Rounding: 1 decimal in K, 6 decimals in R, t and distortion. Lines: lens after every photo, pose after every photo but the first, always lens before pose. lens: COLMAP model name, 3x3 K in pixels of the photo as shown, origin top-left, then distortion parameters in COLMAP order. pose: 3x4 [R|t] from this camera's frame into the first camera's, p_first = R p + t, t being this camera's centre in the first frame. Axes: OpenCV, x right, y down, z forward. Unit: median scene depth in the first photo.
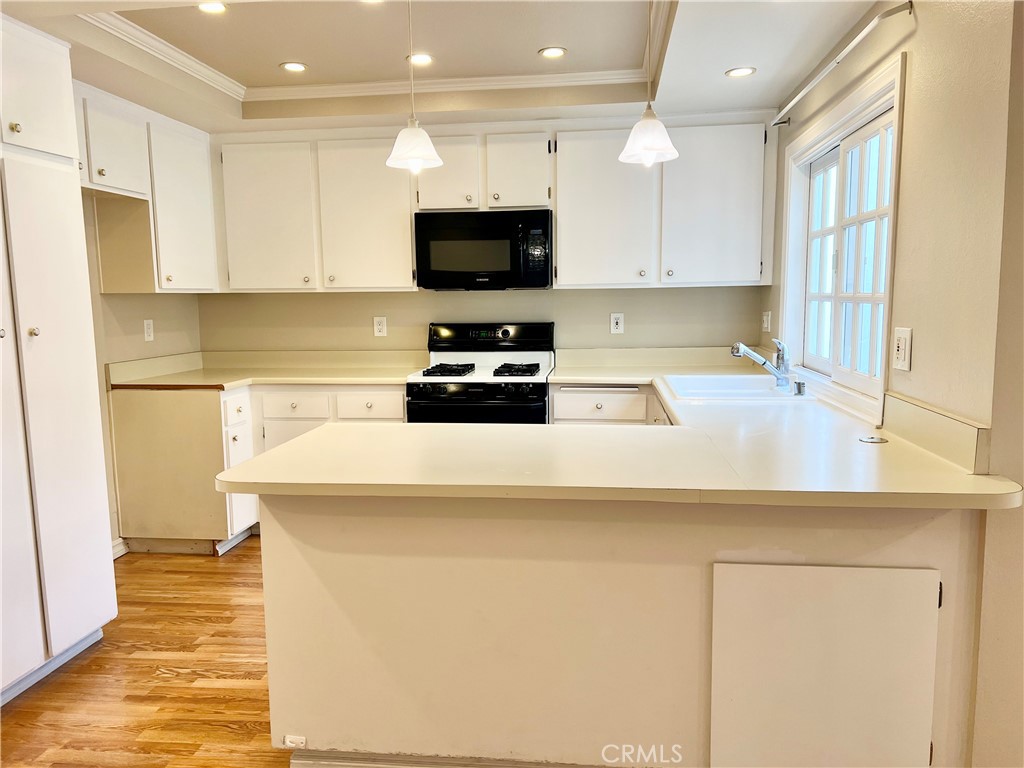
lens RADIAL K [[764.2, 0, 510.5], [0, 764.2, 390.9], [0, 0, 1]] dist [0.101392, -0.142156]
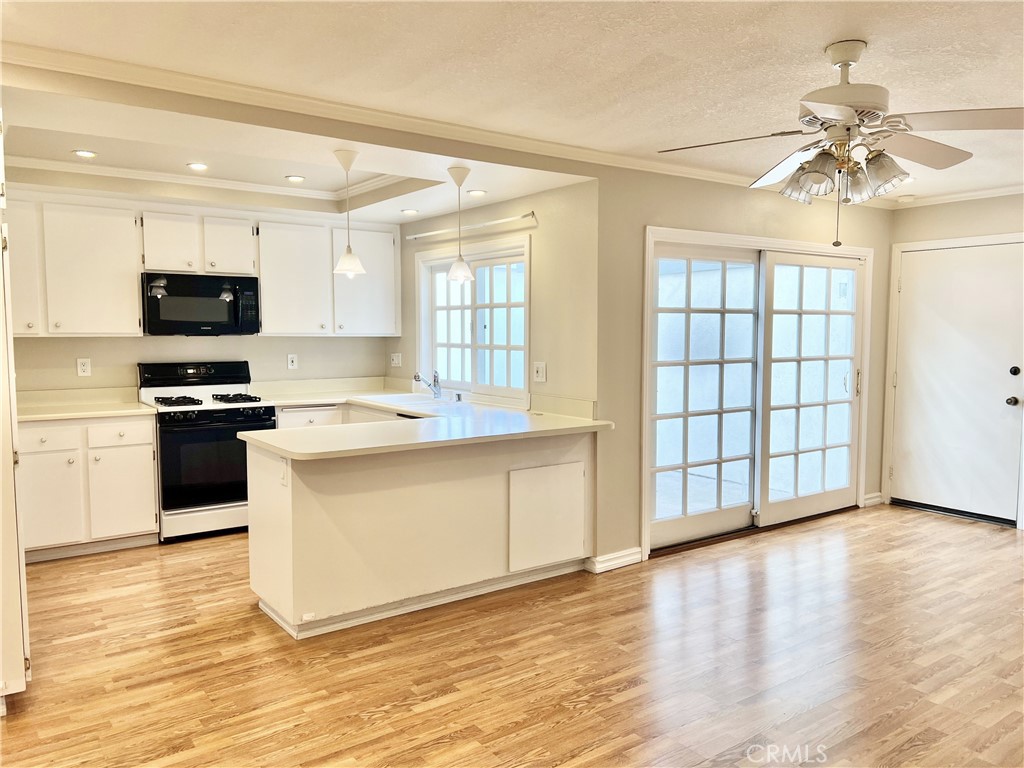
lens RADIAL K [[768.5, 0, 512.0], [0, 768.5, 384.0], [0, 0, 1]] dist [0.071364, -0.077165]
pose [[0.730613, -0.032481, 0.682019, -0.555145], [0.072133, 0.996950, -0.029792, 0.020832], [-0.678971, 0.070963, 0.730728, -0.274502]]
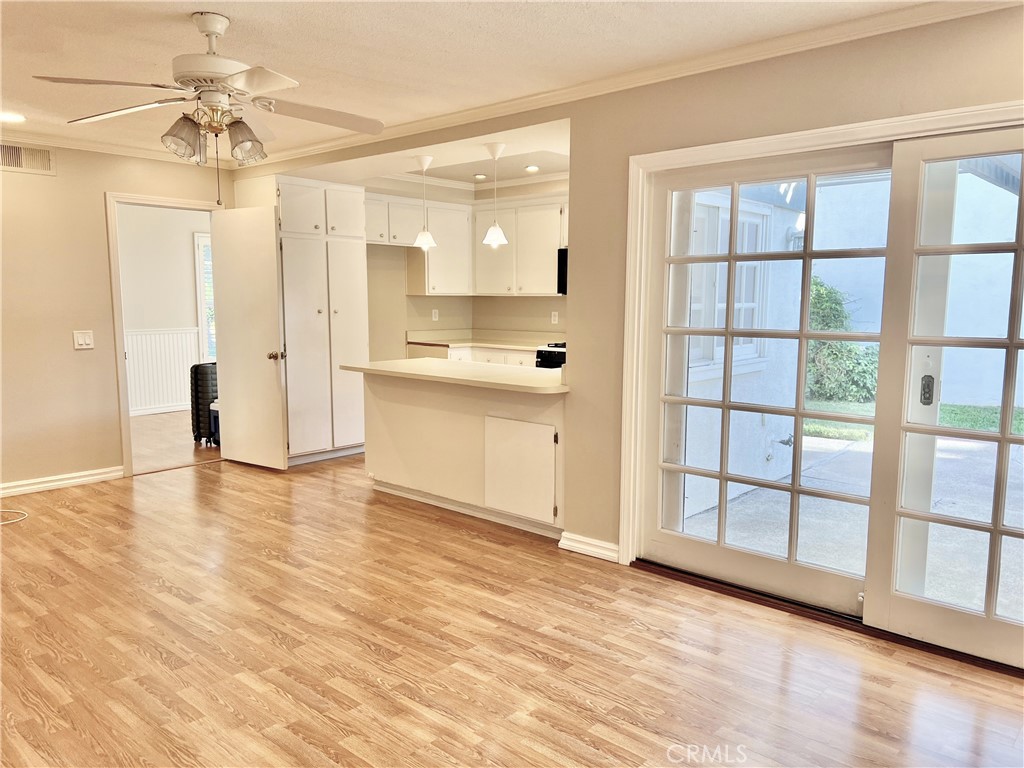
lens RADIAL K [[764.2, 0, 510.5], [0, 764.2, 390.9], [0, 0, 1]] dist [0.101392, -0.142156]
pose [[0.820198, 0.091298, -0.564748, 0.769000], [-0.088488, 0.995549, 0.032429, 0.028737], [0.565195, 0.023375, 0.824626, -0.424723]]
